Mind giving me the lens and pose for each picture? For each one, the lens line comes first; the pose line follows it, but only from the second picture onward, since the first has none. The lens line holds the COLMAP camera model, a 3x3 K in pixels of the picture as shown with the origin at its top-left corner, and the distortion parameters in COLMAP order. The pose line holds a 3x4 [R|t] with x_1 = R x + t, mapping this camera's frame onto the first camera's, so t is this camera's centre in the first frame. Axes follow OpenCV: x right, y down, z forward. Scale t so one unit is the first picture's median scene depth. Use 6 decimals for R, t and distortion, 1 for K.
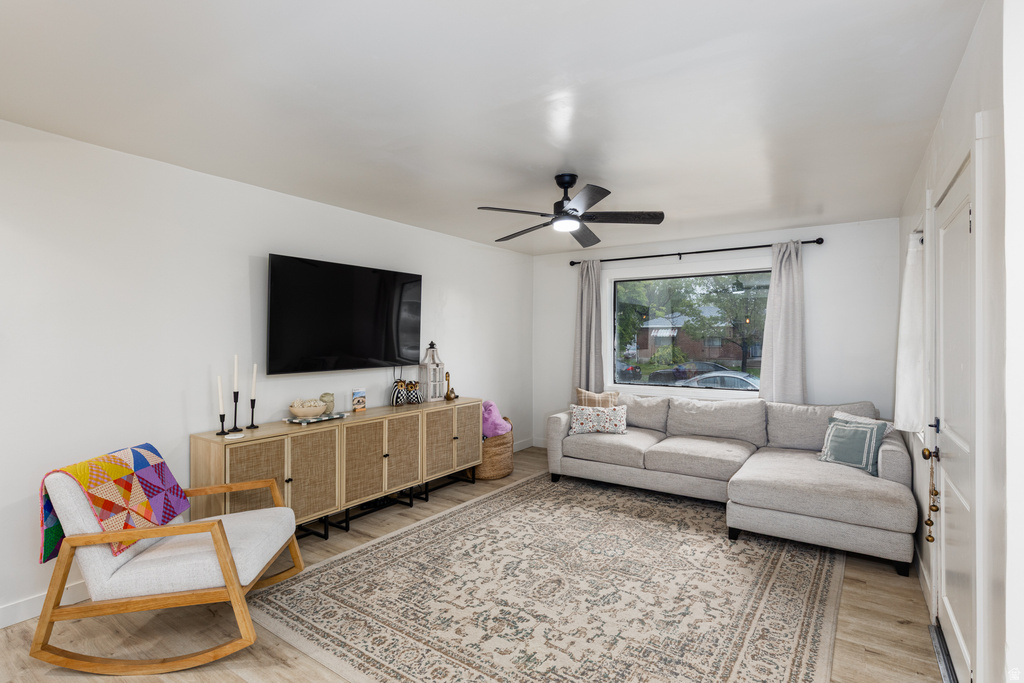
lens RADIAL K [[498.5, 0, 509.5], [0, 498.5, 343.6], [0, 0, 1]] dist [-0.002439, -0.000451]
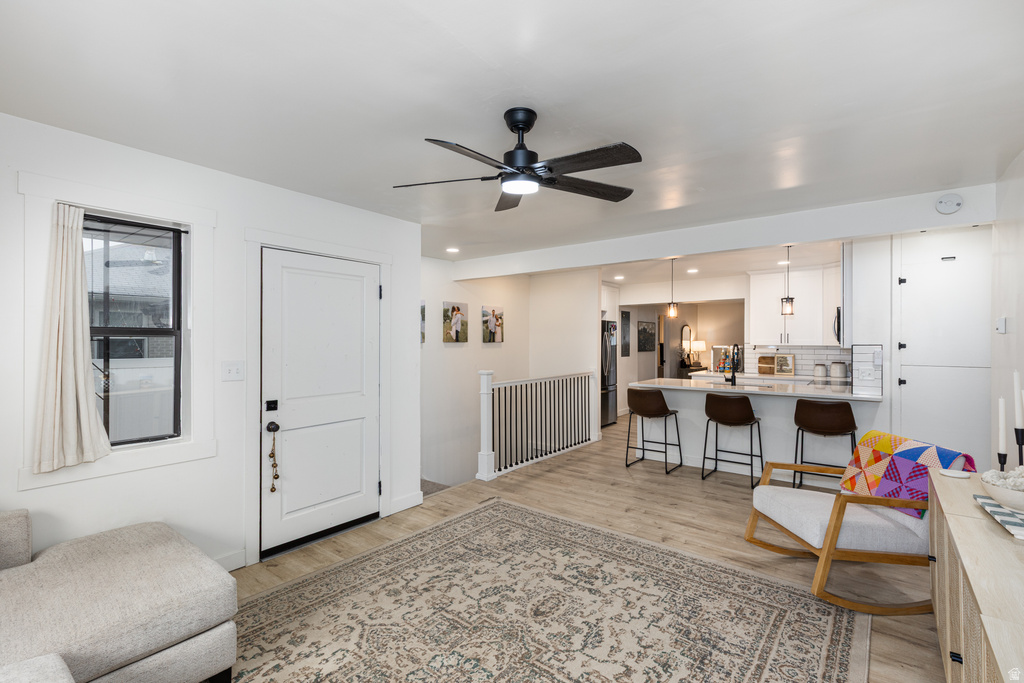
lens RADIAL K [[477.4, 0, 511.1], [0, 477.4, 338.8], [0, 0, 1]] dist [0.010095, -0.001252]
pose [[-0.998270, -0.002652, 0.058740, 0.084280], [-0.002223, 0.999970, 0.007372, -0.024484], [-0.058758, 0.007229, -0.998246, 1.645072]]
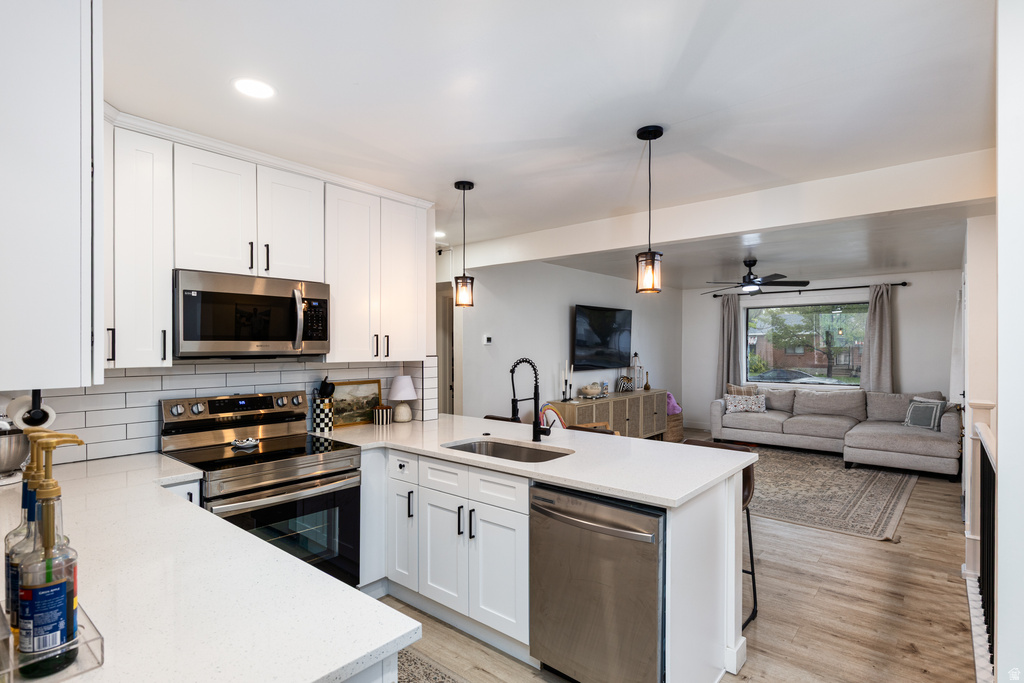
lens RADIAL K [[498.5, 0, 514.5], [0, 498.5, 355.1], [0, 0, 1]] dist [-0.002439, -0.000451]
pose [[0.993398, -0.002208, -0.114695, -0.515724], [0.002958, 0.999975, 0.006366, -0.008999], [0.114678, -0.006663, 0.993380, -0.868101]]
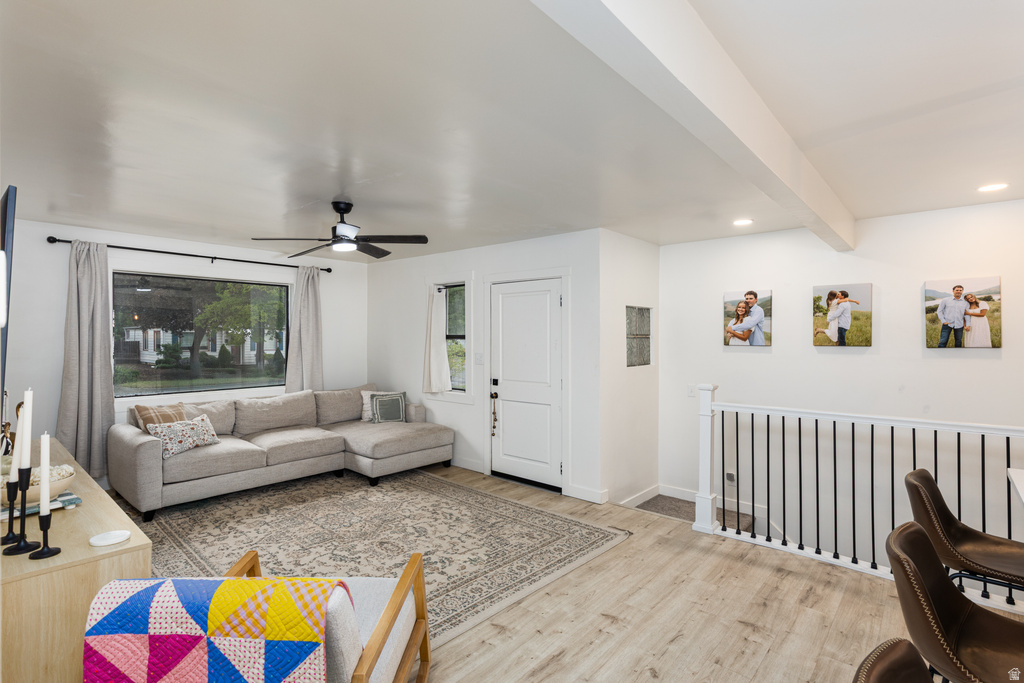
lens RADIAL K [[498.3, 0, 511.0], [0, 498.3, 341.0], [0, 0, 1]] dist [0.007787, -0.000514]
pose [[0.131529, -0.009390, 0.991268, -0.952710], [0.007928, 0.999933, 0.008420, -0.027117], [-0.991281, 0.006751, 0.131595, 0.456637]]
